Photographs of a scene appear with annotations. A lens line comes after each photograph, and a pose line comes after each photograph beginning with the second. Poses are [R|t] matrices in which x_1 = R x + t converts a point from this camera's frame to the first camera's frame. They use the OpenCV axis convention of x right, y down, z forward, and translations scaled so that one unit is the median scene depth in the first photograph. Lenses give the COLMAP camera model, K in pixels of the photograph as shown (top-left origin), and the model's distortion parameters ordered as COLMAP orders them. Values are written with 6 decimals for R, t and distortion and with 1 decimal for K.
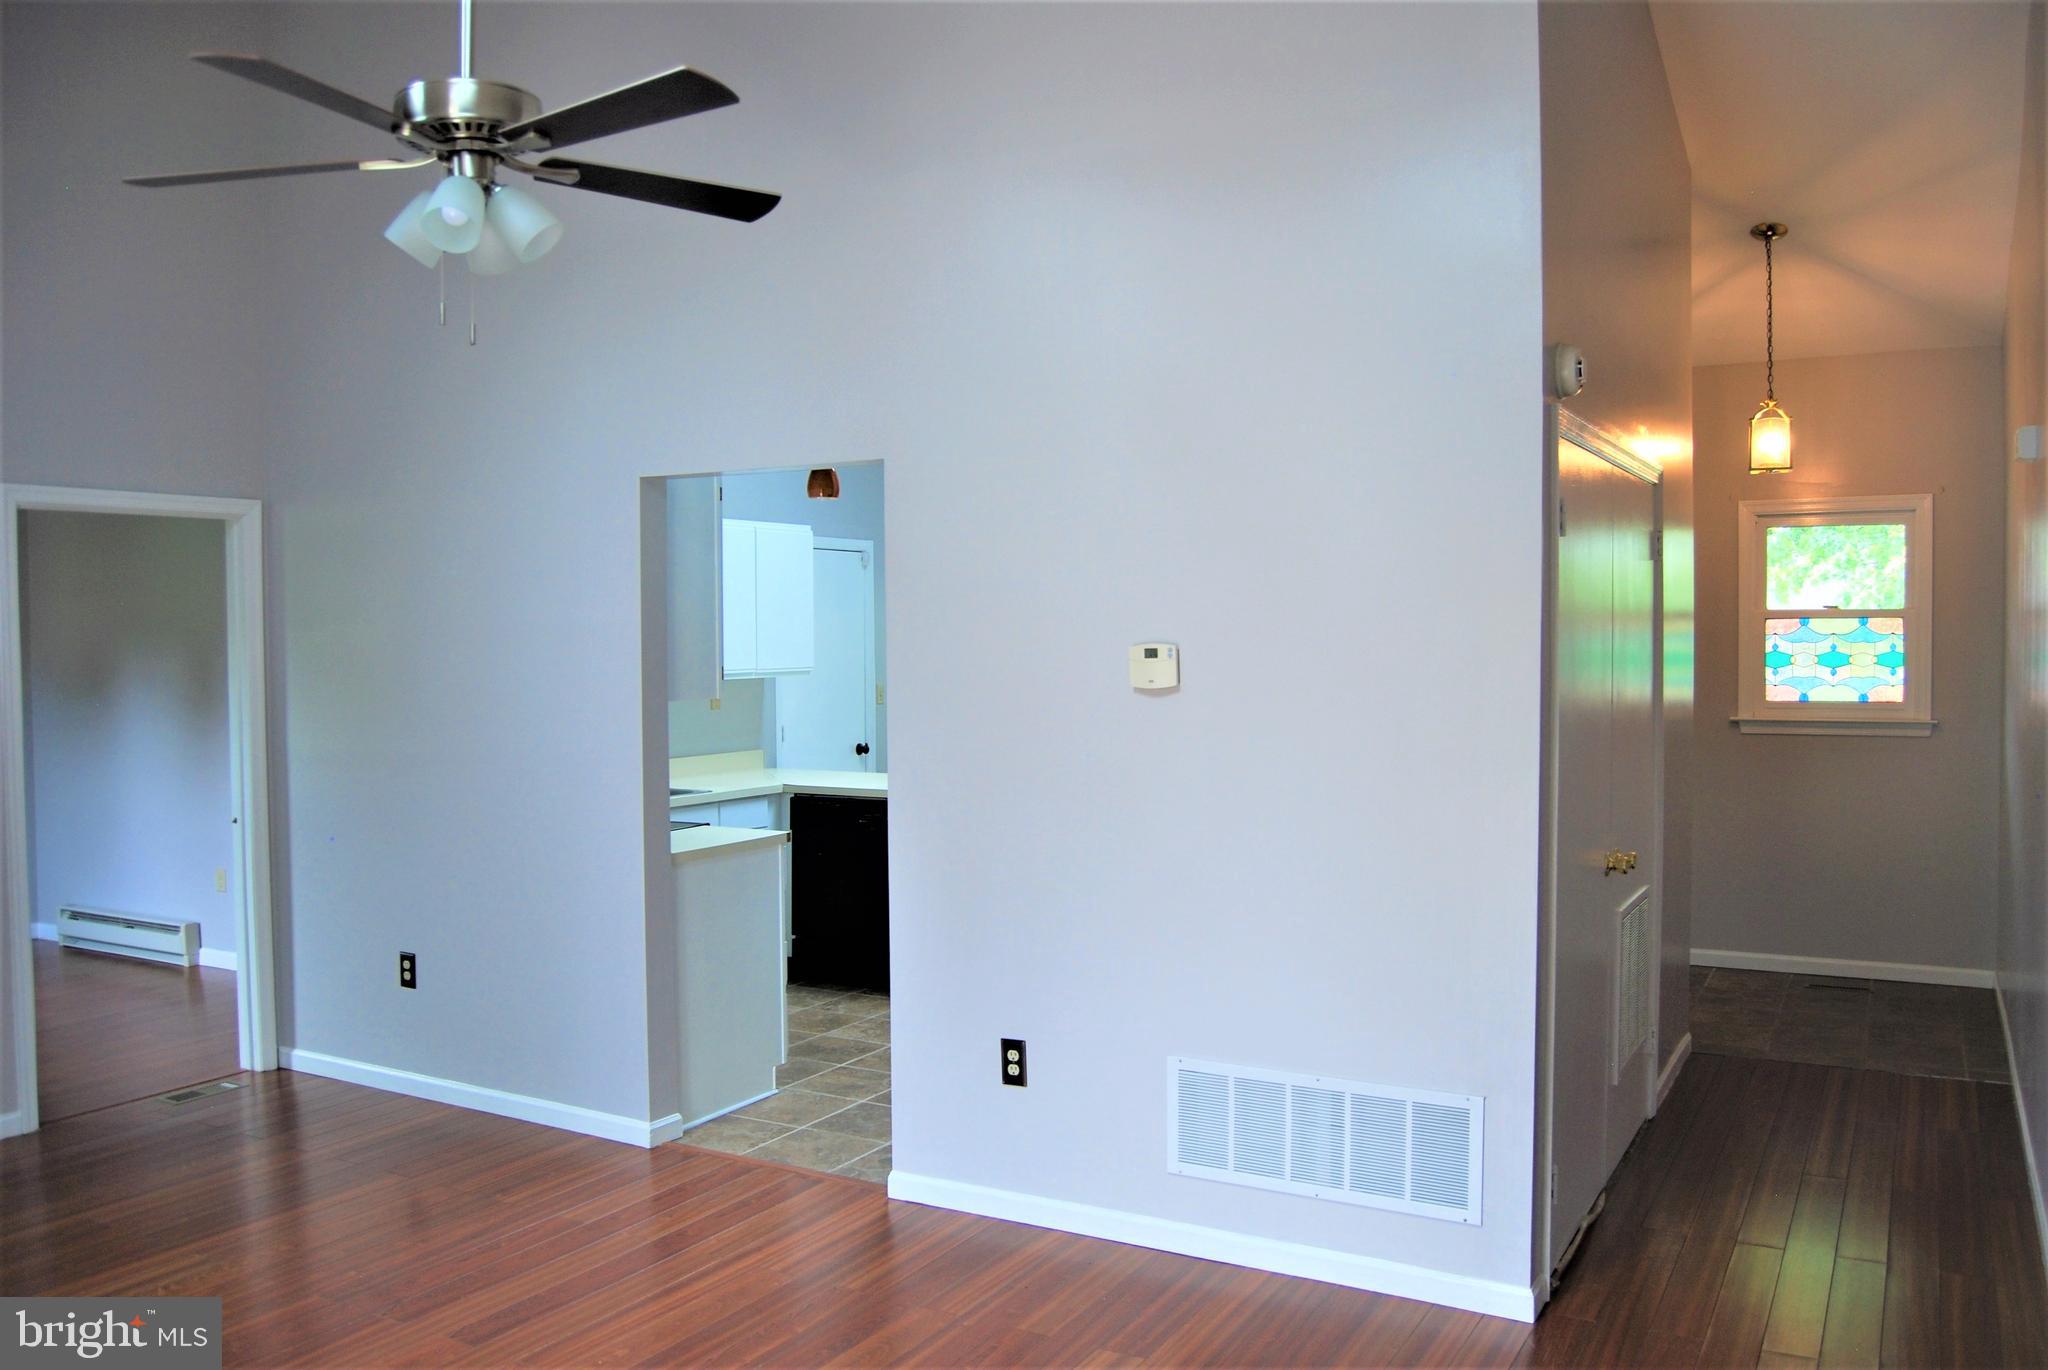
lens RADIAL K [[1623.7, 0, 1016.8], [0, 1623.7, 681.6], [0, 0, 1]] dist [-0.065306, 0.021870]
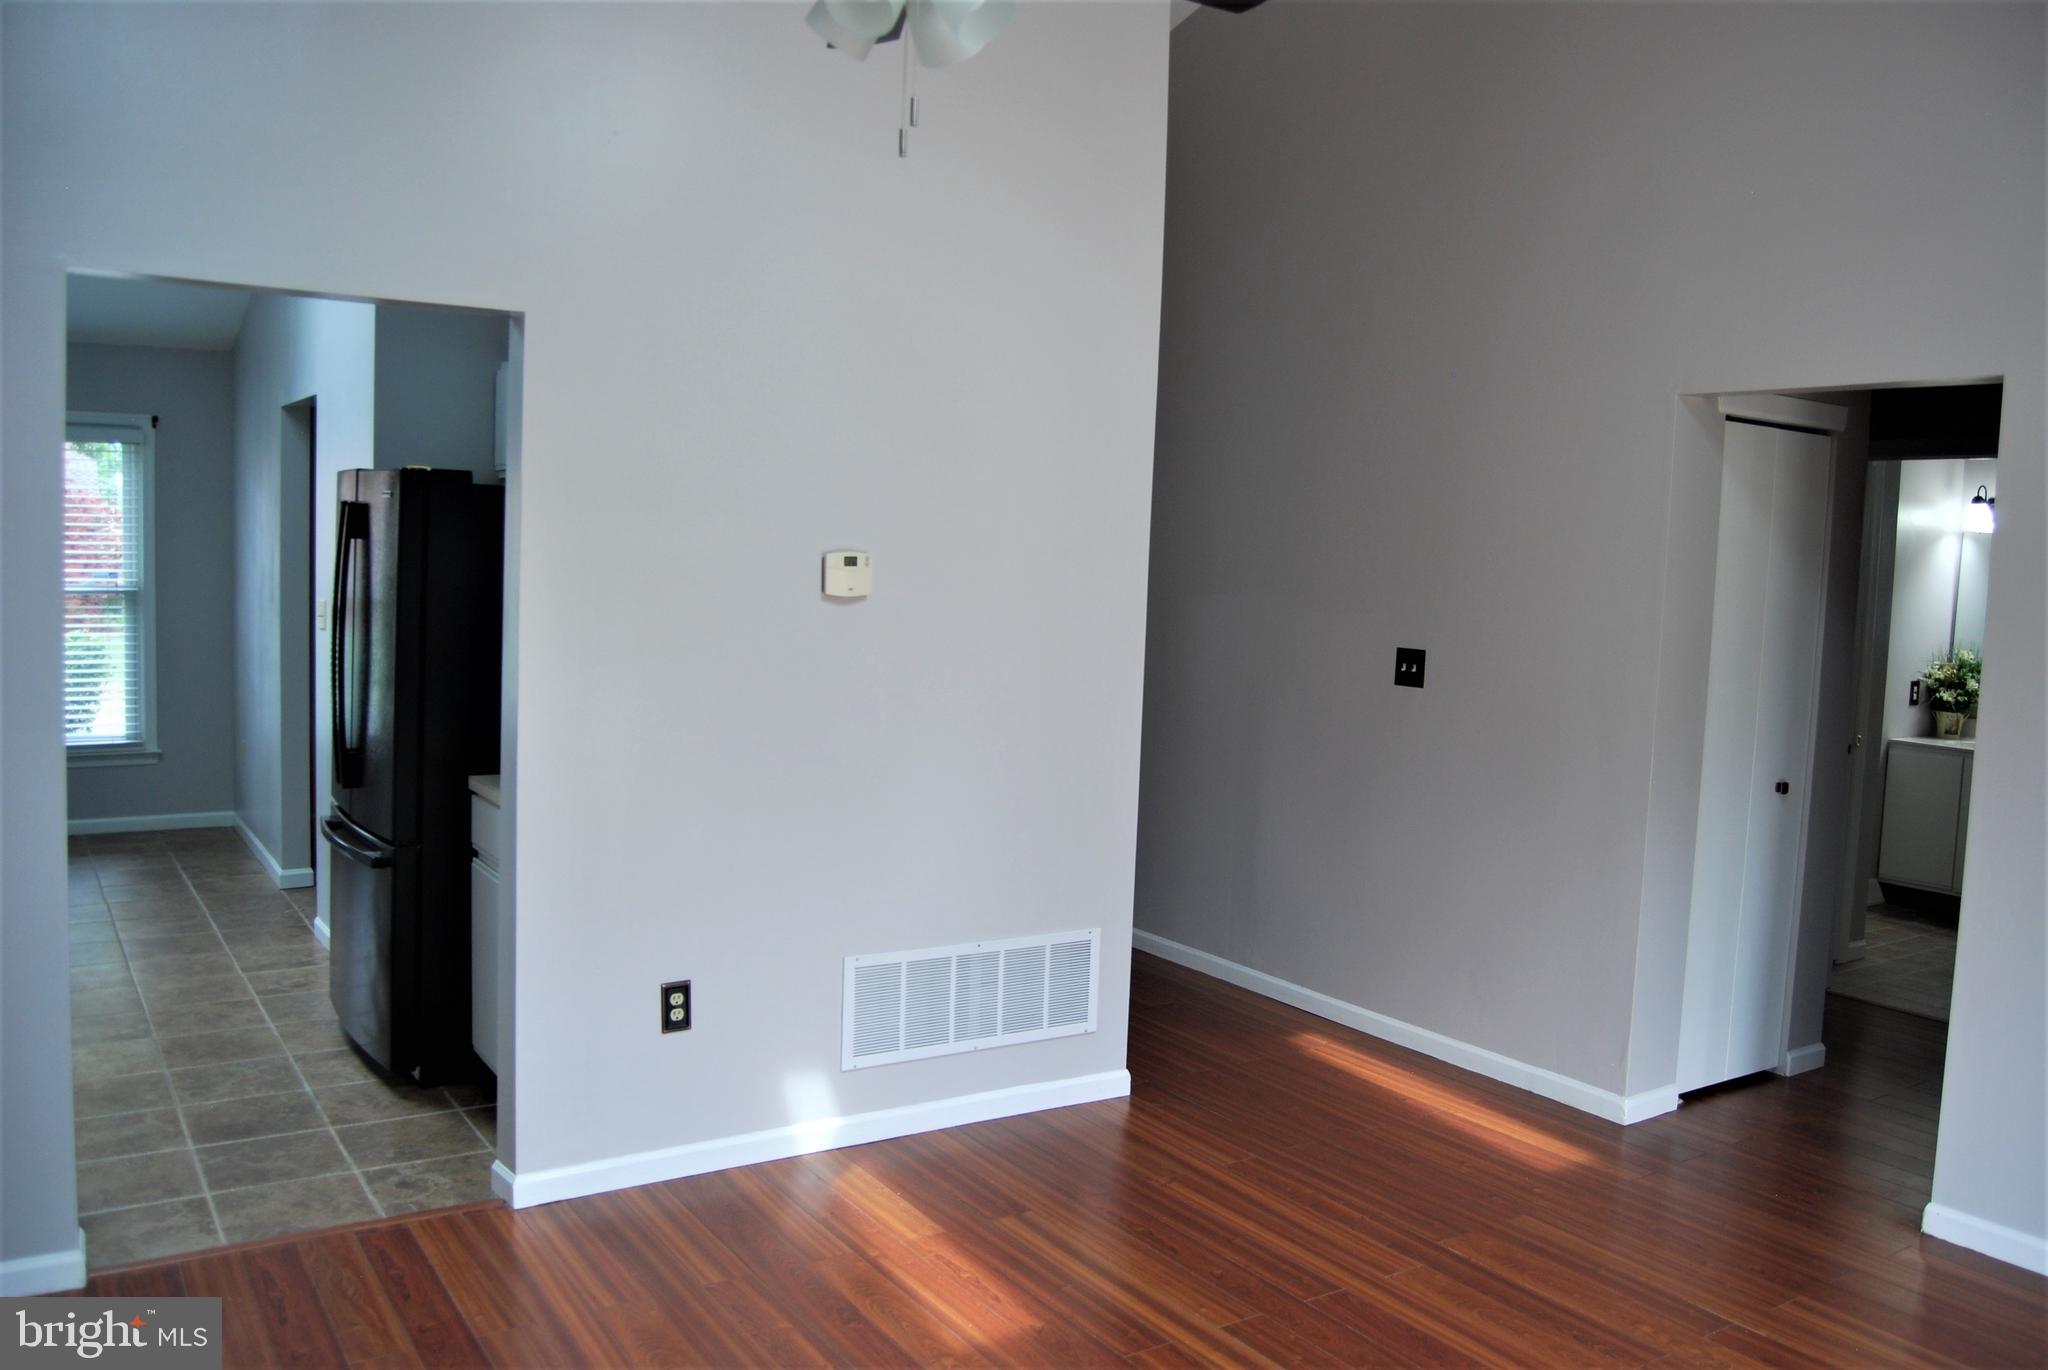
lens RADIAL K [[1623.7, 0, 1027.7], [0, 1623.7, 686.4], [0, 0, 1]] dist [-0.065306, 0.021870]
pose [[0.458507, -0.054577, 0.887014, -0.708465], [-0.010794, 0.997697, 0.066966, -0.008154], [-0.888625, -0.040279, 0.456862, 0.415609]]
